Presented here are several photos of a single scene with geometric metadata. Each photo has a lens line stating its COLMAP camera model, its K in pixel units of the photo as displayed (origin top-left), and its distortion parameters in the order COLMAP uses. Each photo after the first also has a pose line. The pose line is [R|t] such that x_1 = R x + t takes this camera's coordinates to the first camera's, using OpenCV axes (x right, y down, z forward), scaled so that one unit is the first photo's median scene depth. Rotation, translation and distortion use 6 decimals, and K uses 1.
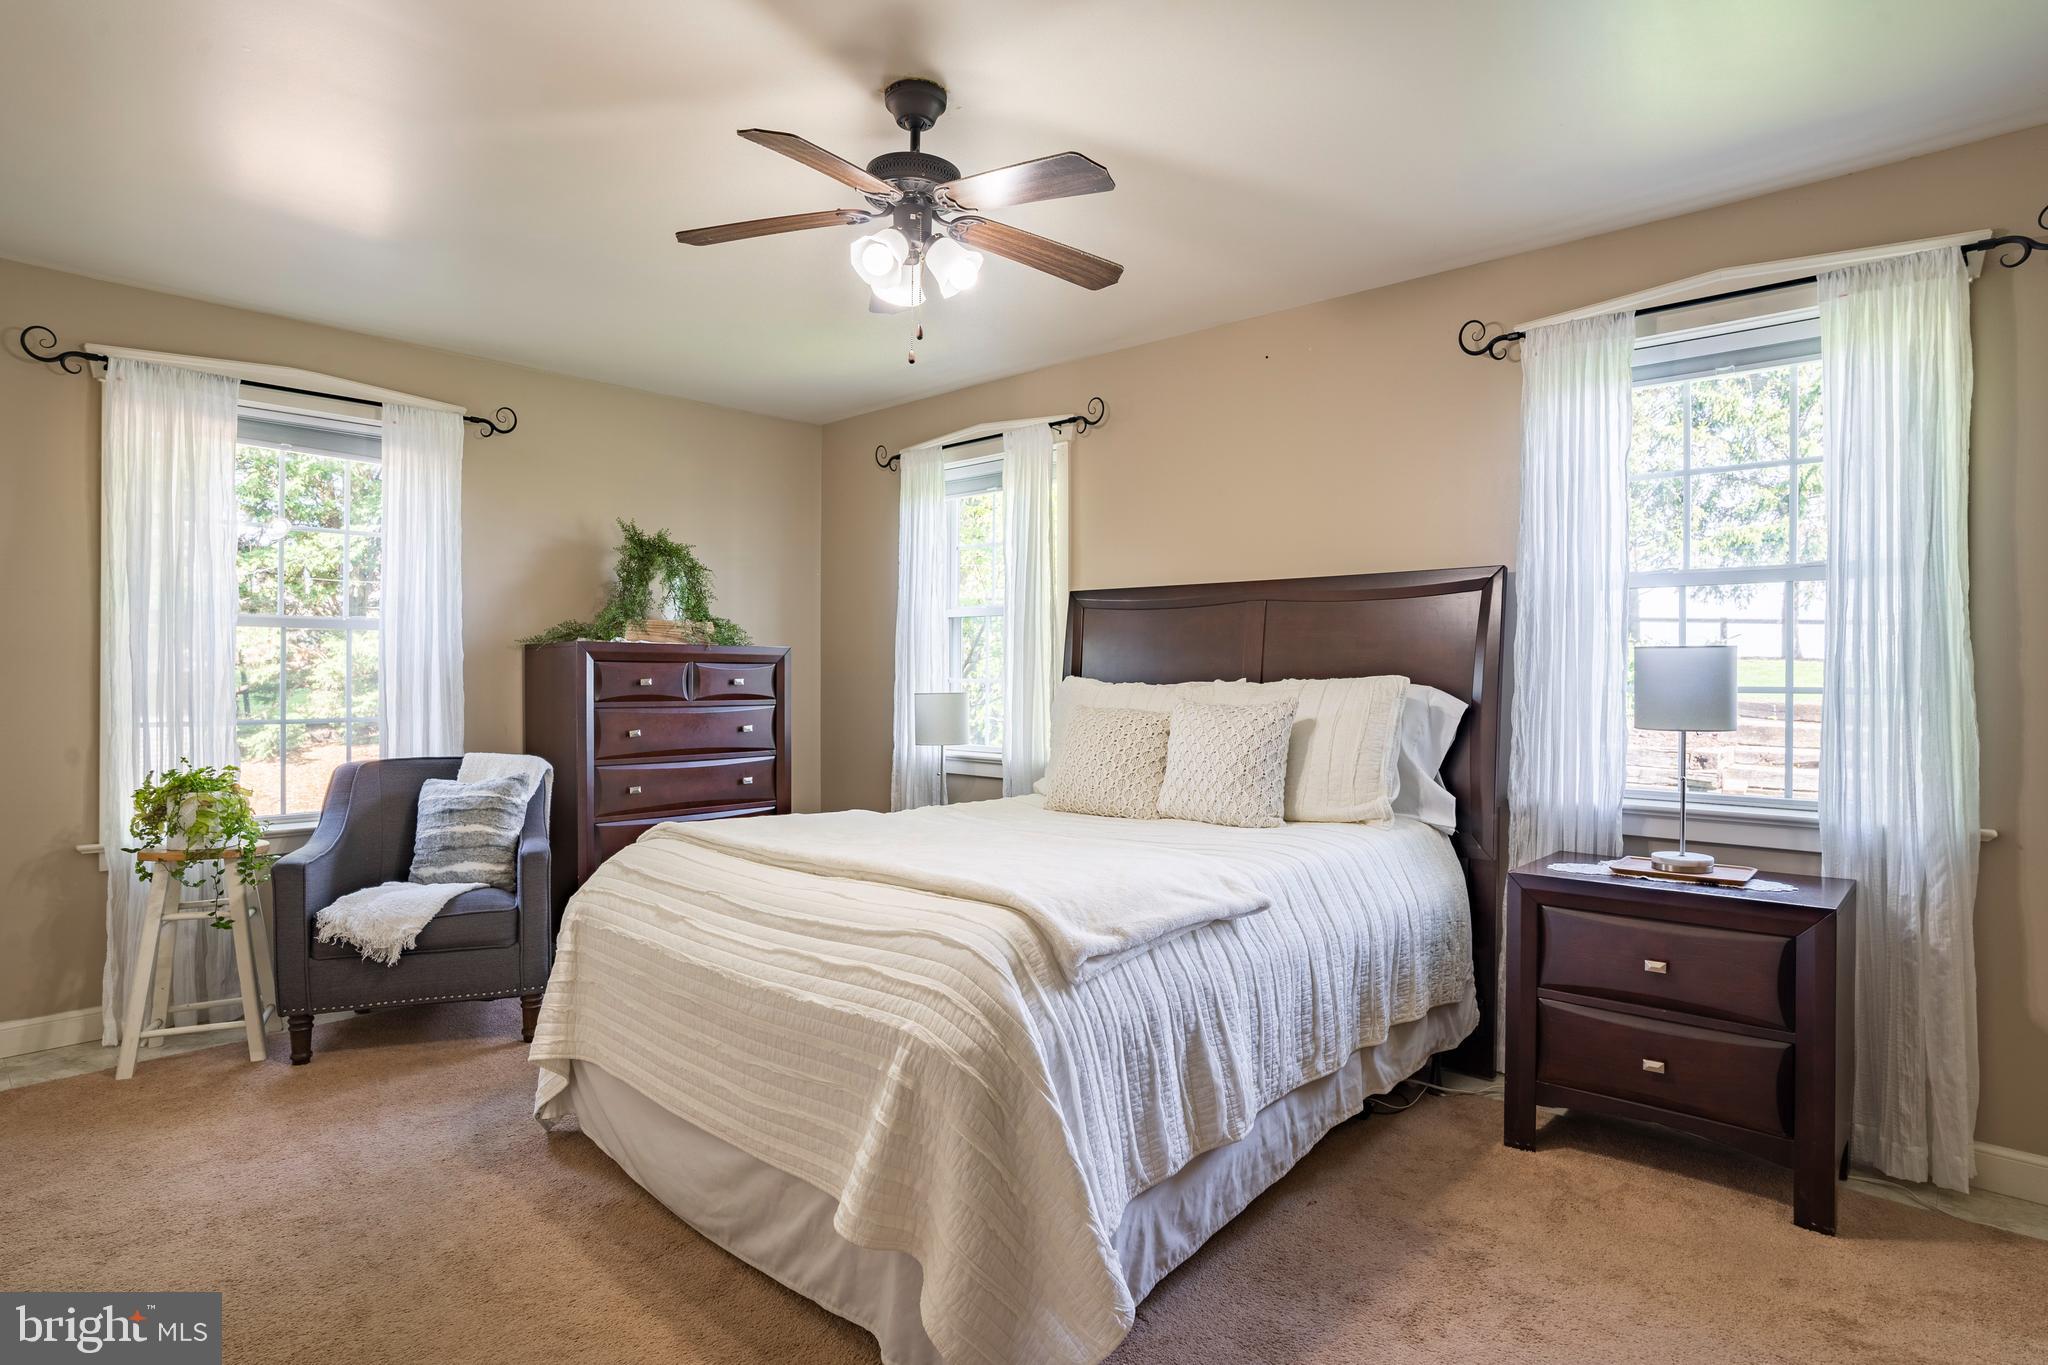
lens RADIAL K [[1103.4, 0, 1010.3], [0, 1103.4, 674.0], [0, 0, 1]] dist [-0.002888, 0.003688]
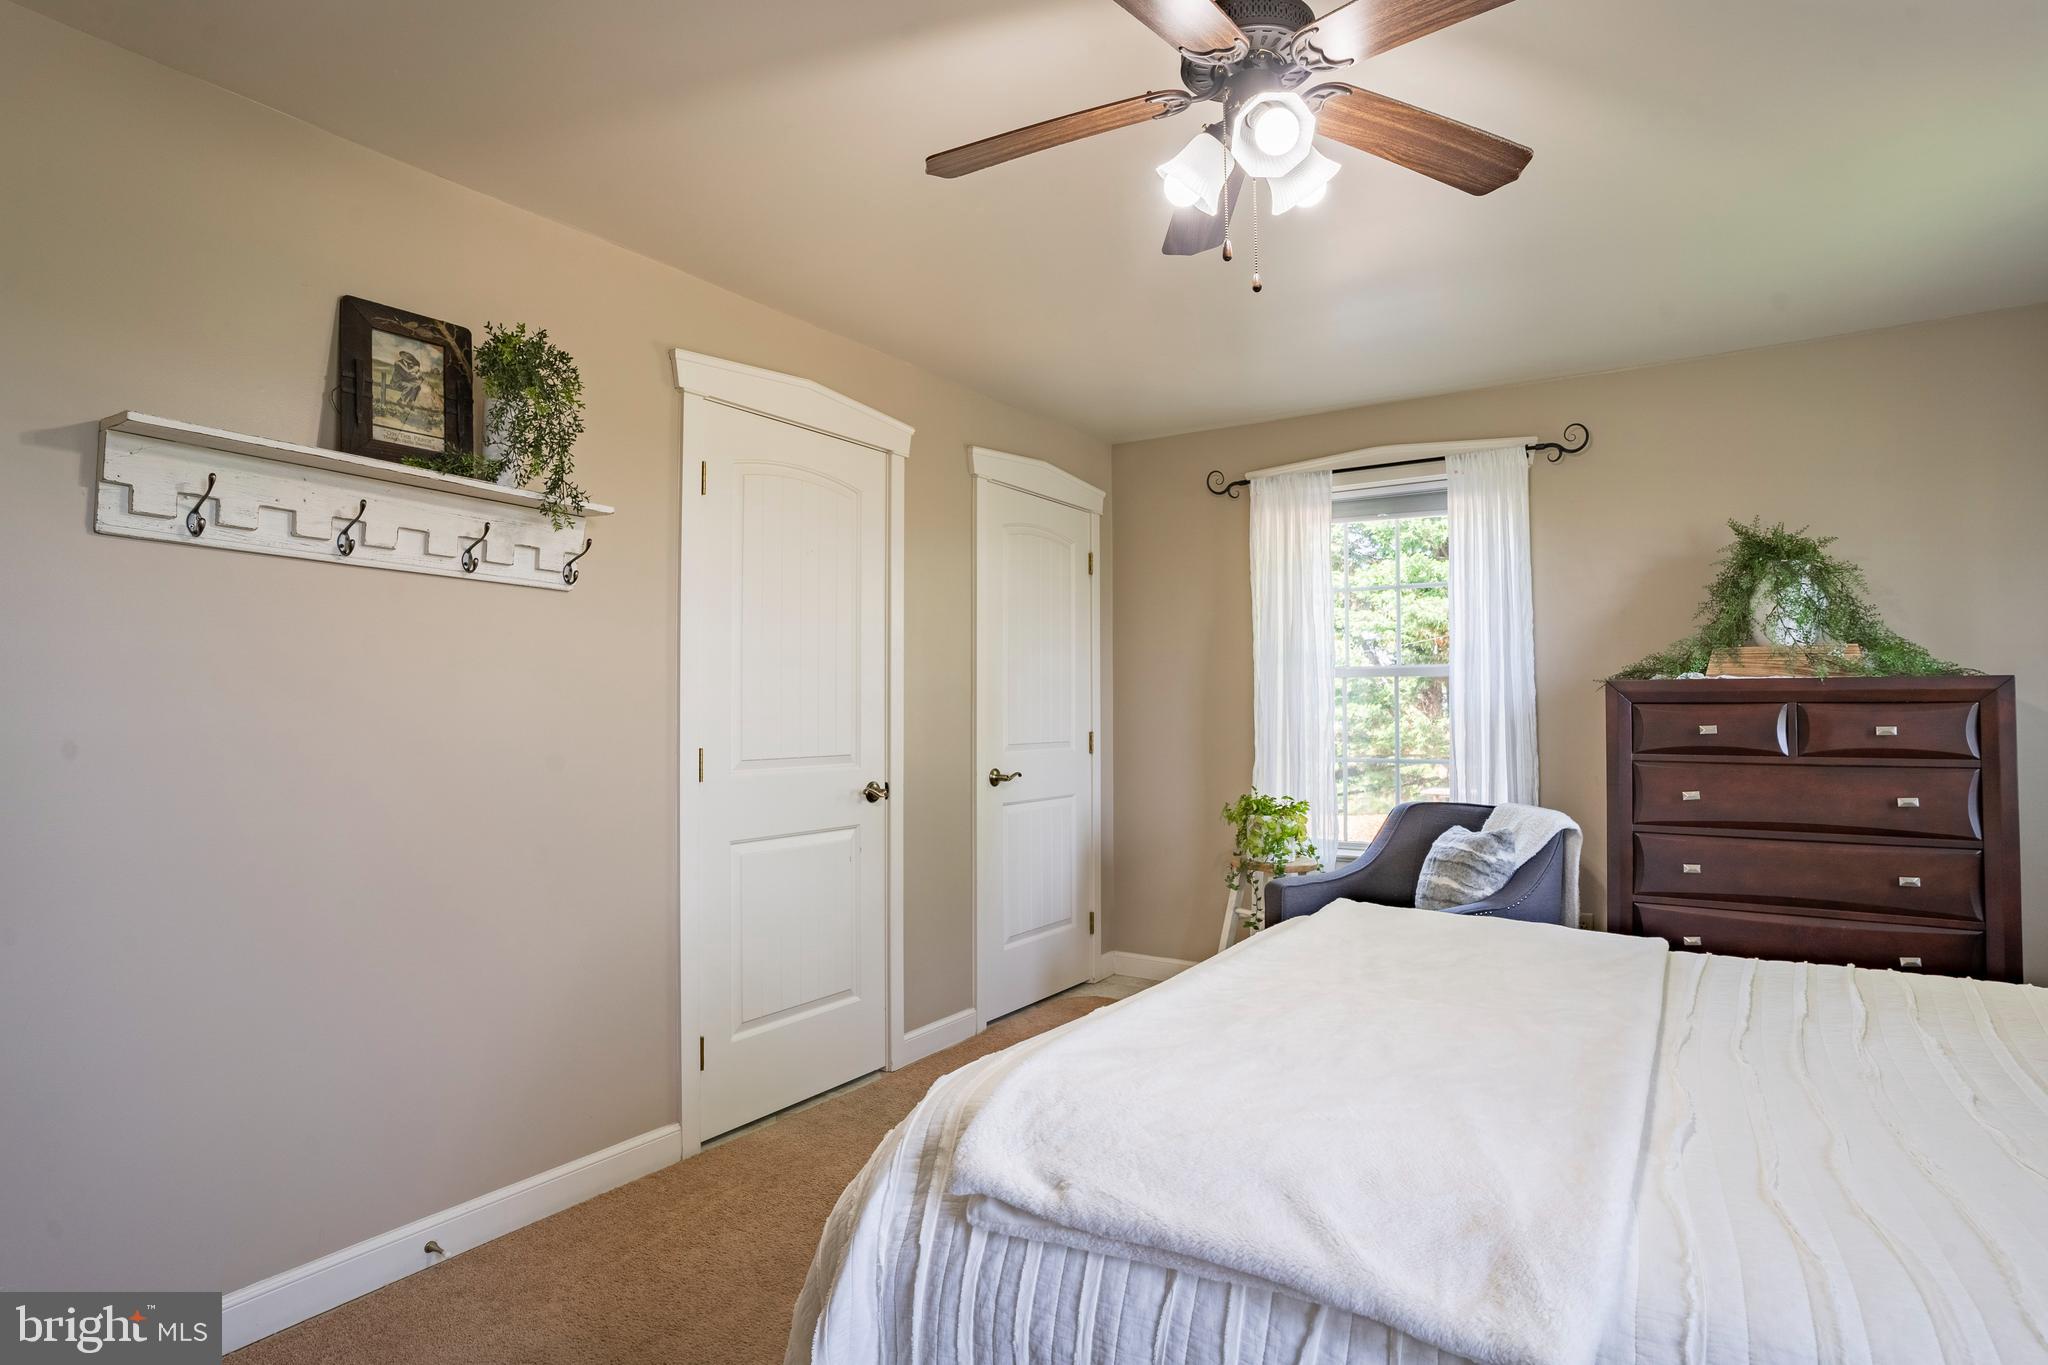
lens RADIAL K [[1038.8, 0, 1021.4], [0, 1038.8, 689.9], [0, 0, 1]] dist [-0.052488, 0.017040]
pose [[0.181796, -0.029158, -0.982904, 0.259257], [-0.002516, 0.999543, -0.030117, 0.002138], [0.983333, 0.007948, 0.181640, 0.384738]]
